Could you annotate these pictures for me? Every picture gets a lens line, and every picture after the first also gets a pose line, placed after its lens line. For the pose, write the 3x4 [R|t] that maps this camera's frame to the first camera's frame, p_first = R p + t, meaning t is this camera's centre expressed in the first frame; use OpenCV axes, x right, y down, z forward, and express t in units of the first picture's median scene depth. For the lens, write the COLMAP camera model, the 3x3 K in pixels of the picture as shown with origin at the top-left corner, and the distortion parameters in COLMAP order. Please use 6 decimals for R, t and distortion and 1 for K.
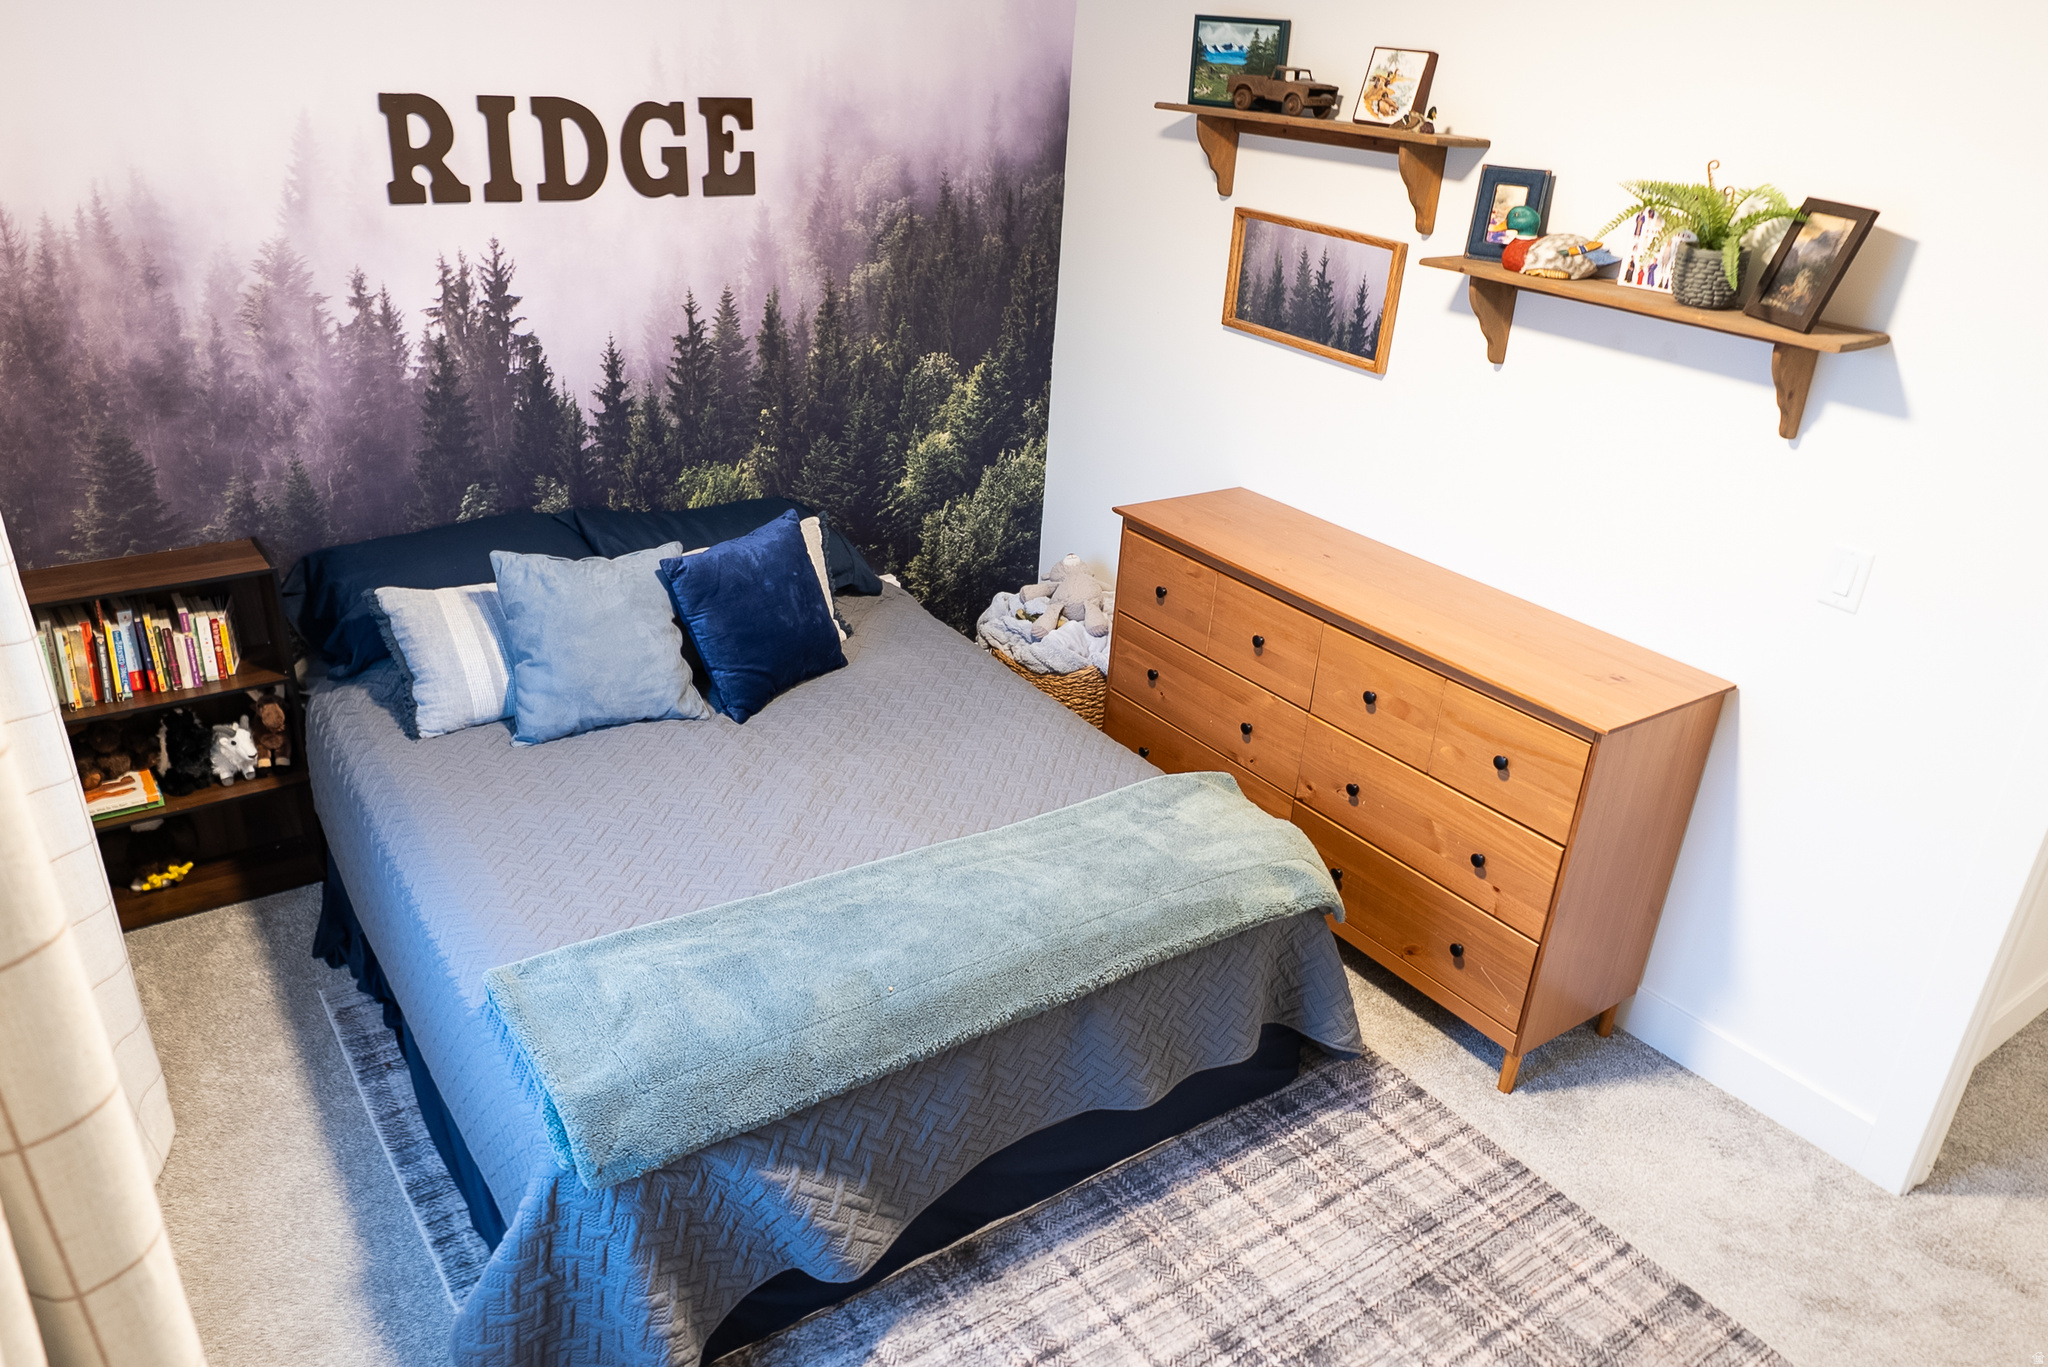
lens RADIAL K [[1425.3, 0, 1042.4], [0, 1425.3, 684.1], [0, 0, 1]] dist [-0.009243, 0.002238]
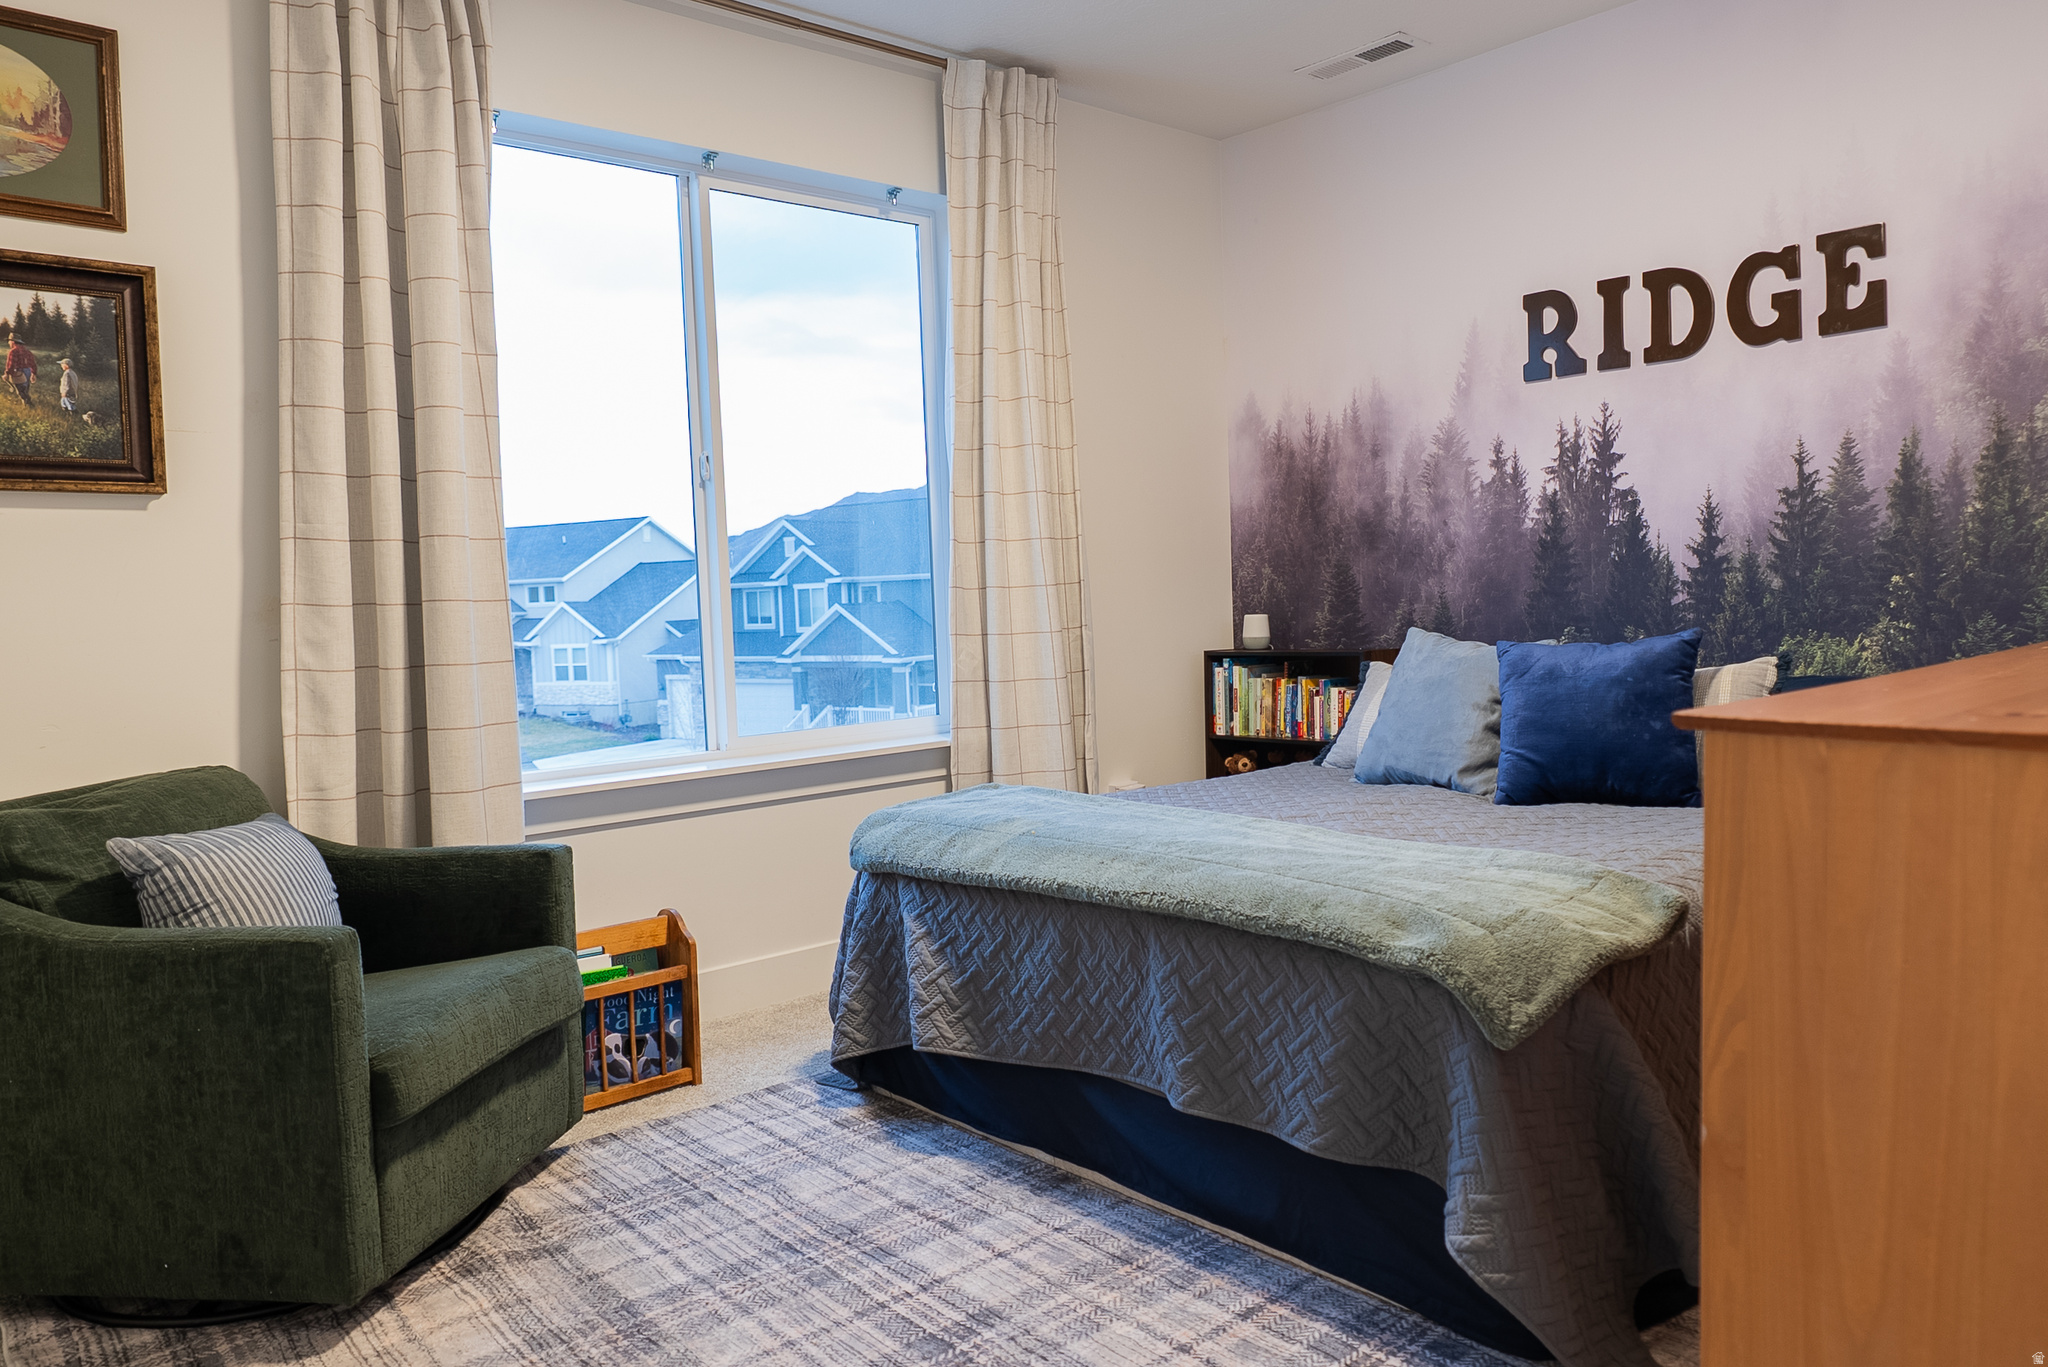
lens RADIAL K [[1425.3, 0, 1043.0], [0, 1425.3, 684.9], [0, 0, 1]] dist [-0.009243, 0.002238]
pose [[0.105605, 0.002003, -0.994406, 0.679268], [-0.374065, 0.926629, -0.037859, 0.098180], [0.921370, 0.375971, 0.098605, 0.573122]]
